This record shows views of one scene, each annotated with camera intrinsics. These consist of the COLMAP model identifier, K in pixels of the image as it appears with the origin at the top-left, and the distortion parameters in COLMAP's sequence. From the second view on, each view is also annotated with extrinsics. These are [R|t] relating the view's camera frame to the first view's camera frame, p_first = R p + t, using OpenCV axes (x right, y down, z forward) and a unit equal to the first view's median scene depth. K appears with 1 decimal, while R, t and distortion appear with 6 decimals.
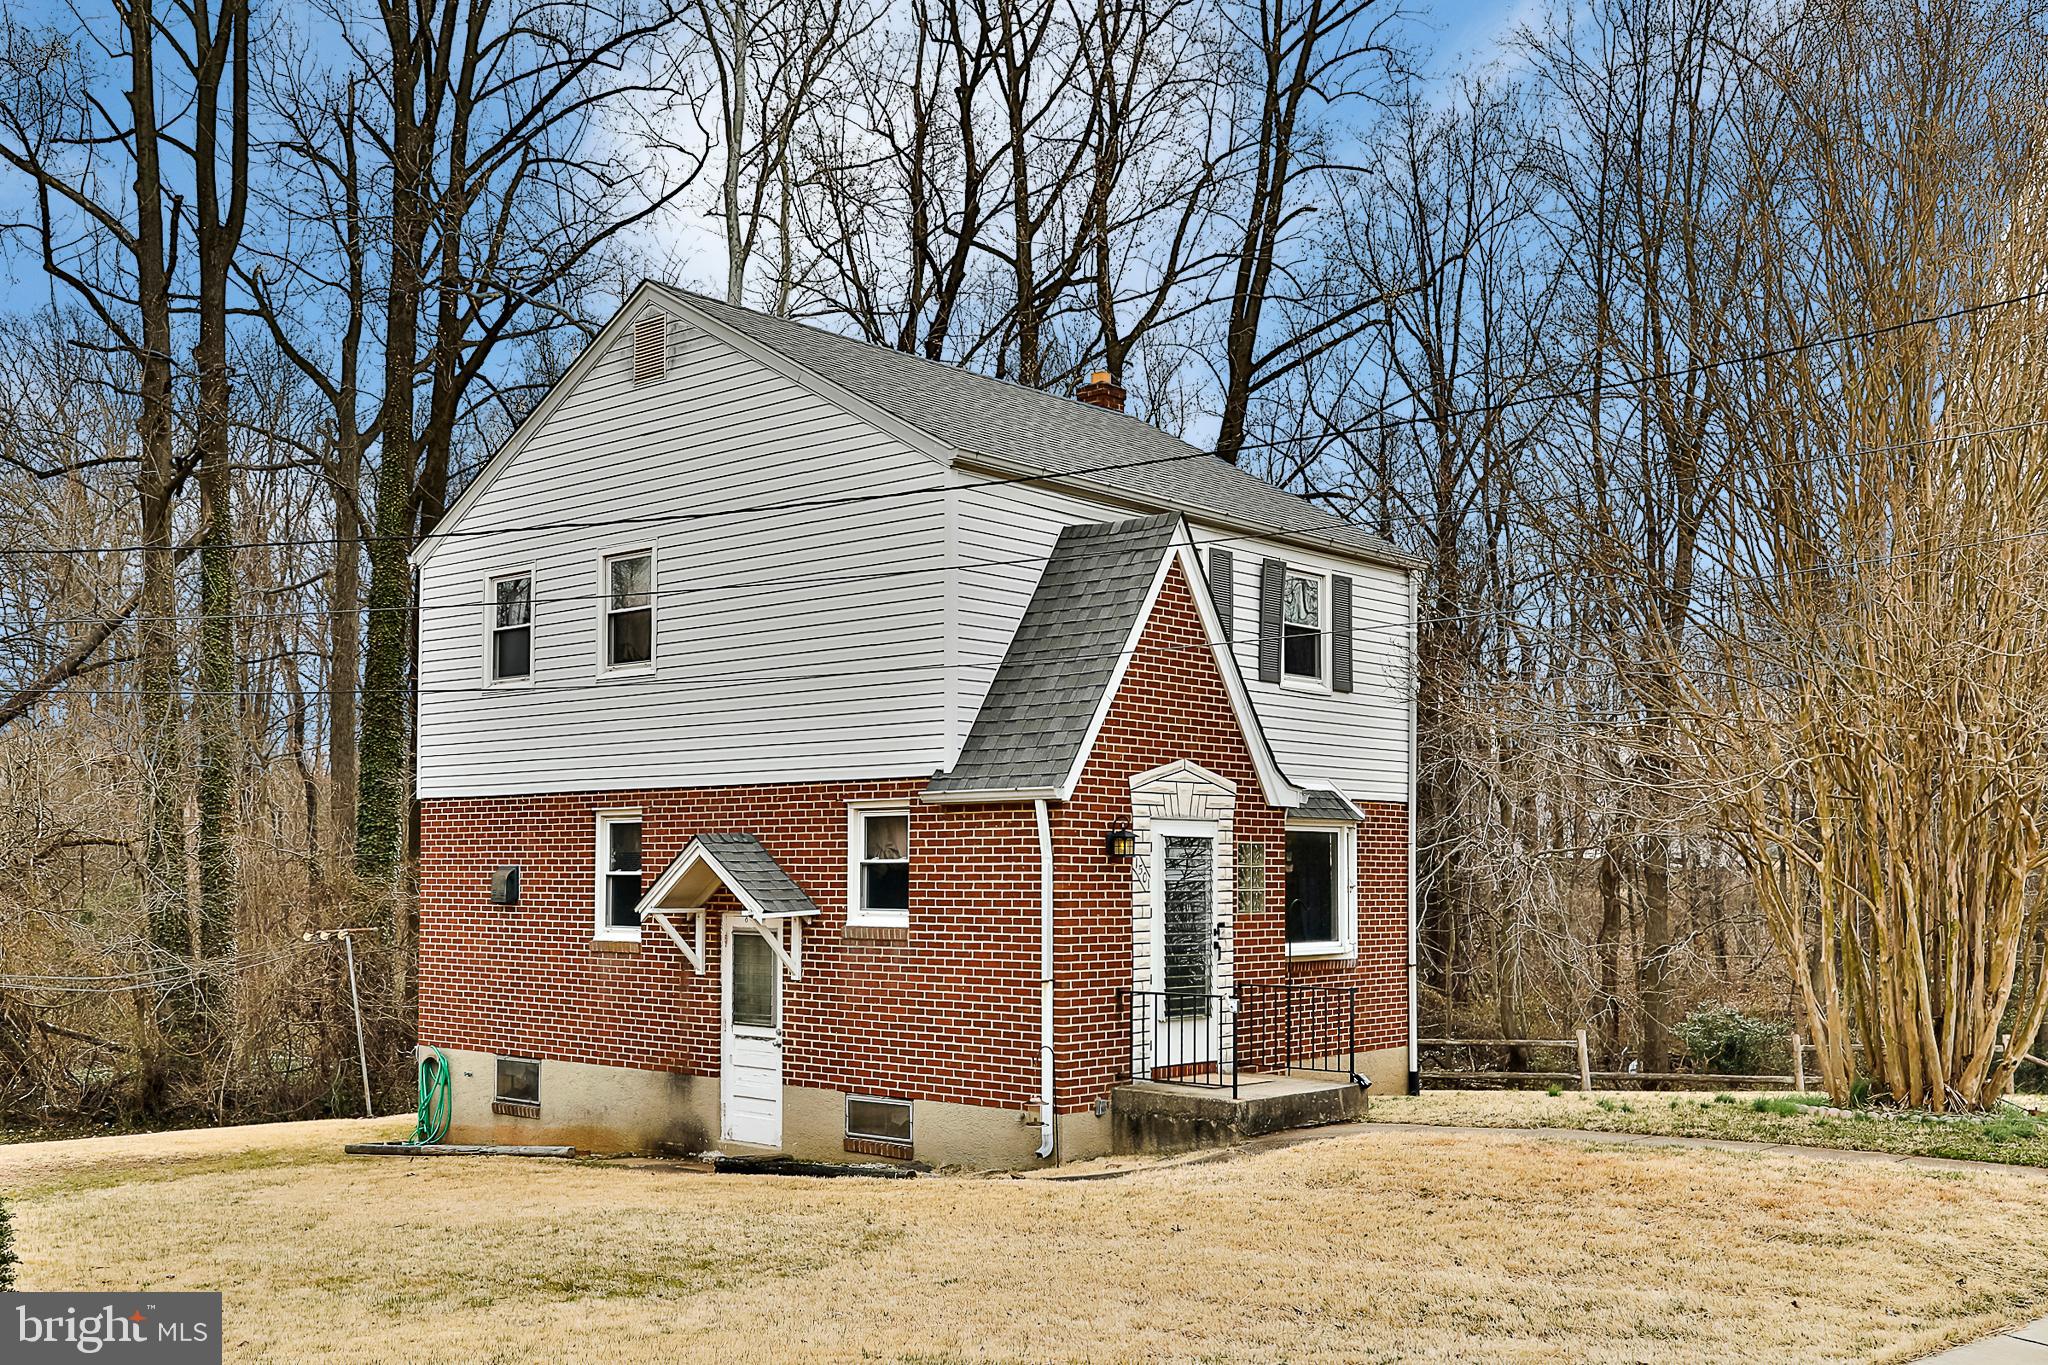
lens RADIAL K [[1988.6, 0, 1012.0], [0, 1988.6, 779.8], [0, 0, 1]] dist [0.016272, 0.000000]
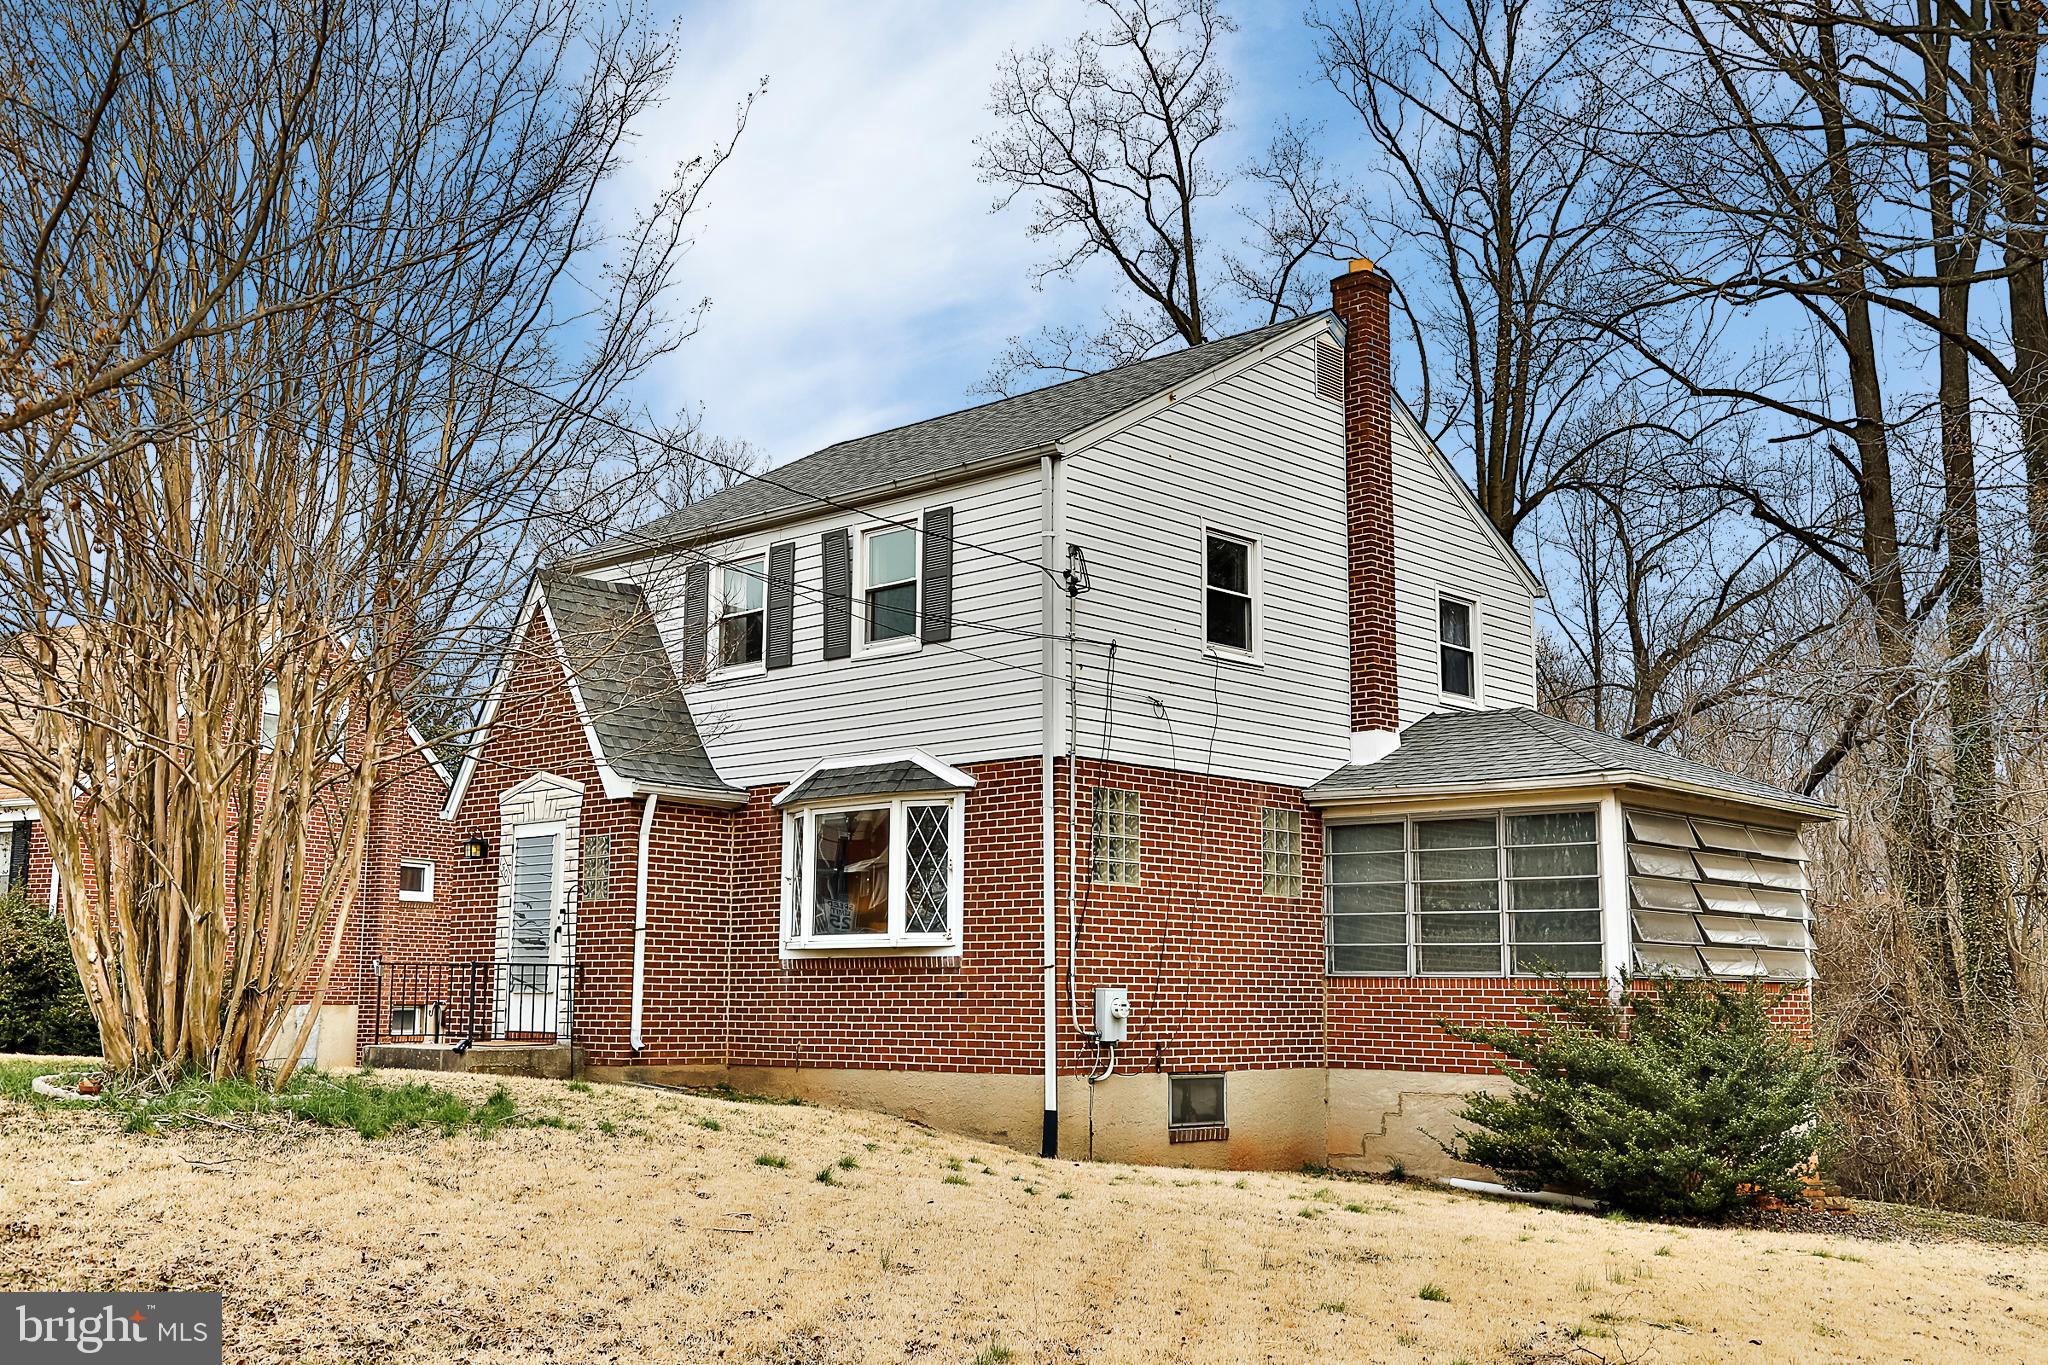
lens RADIAL K [[1988.6, 0, 1015.7], [0, 1988.6, 694.2], [0, 0, 1]] dist [0.016272, 0.000000]
pose [[-0.026645, -0.150871, -0.988194, 1.234290], [0.042612, 0.987475, -0.151910, 0.133839], [0.998736, -0.046157, -0.019882, 1.284986]]
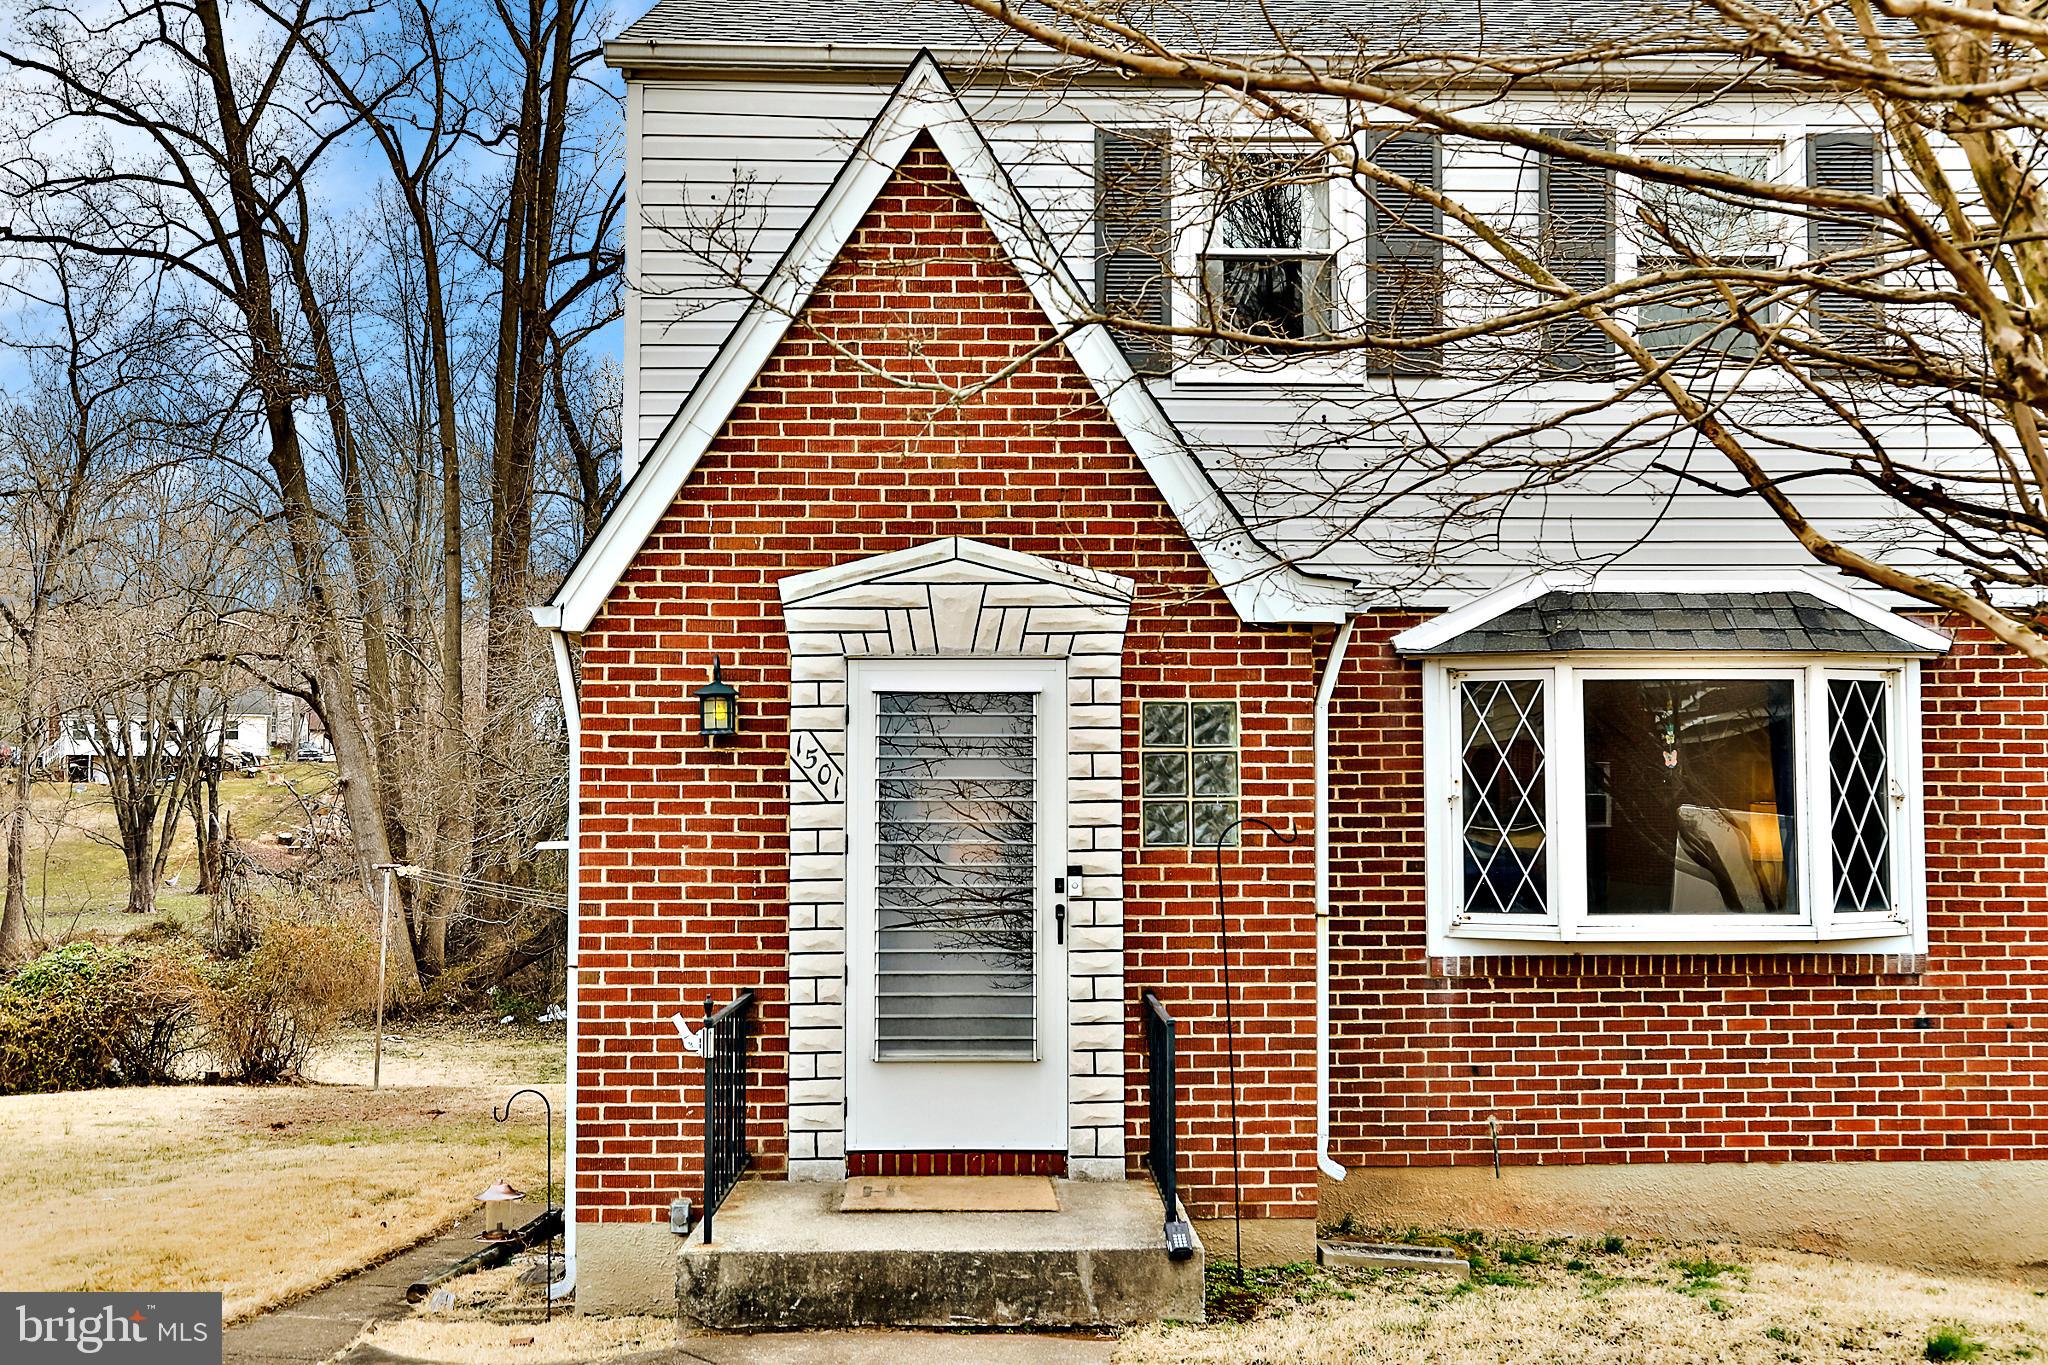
lens RADIAL K [[1988.6, 0, 1024.1], [0, 1988.6, 700.2], [0, 0, 1]] dist [0.016272, 0.000000]
pose [[0.686706, -0.044518, -0.725571, 0.452068], [0.038546, 0.998949, -0.024810, 0.042806], [0.725912, -0.010931, 0.687700, 0.656348]]
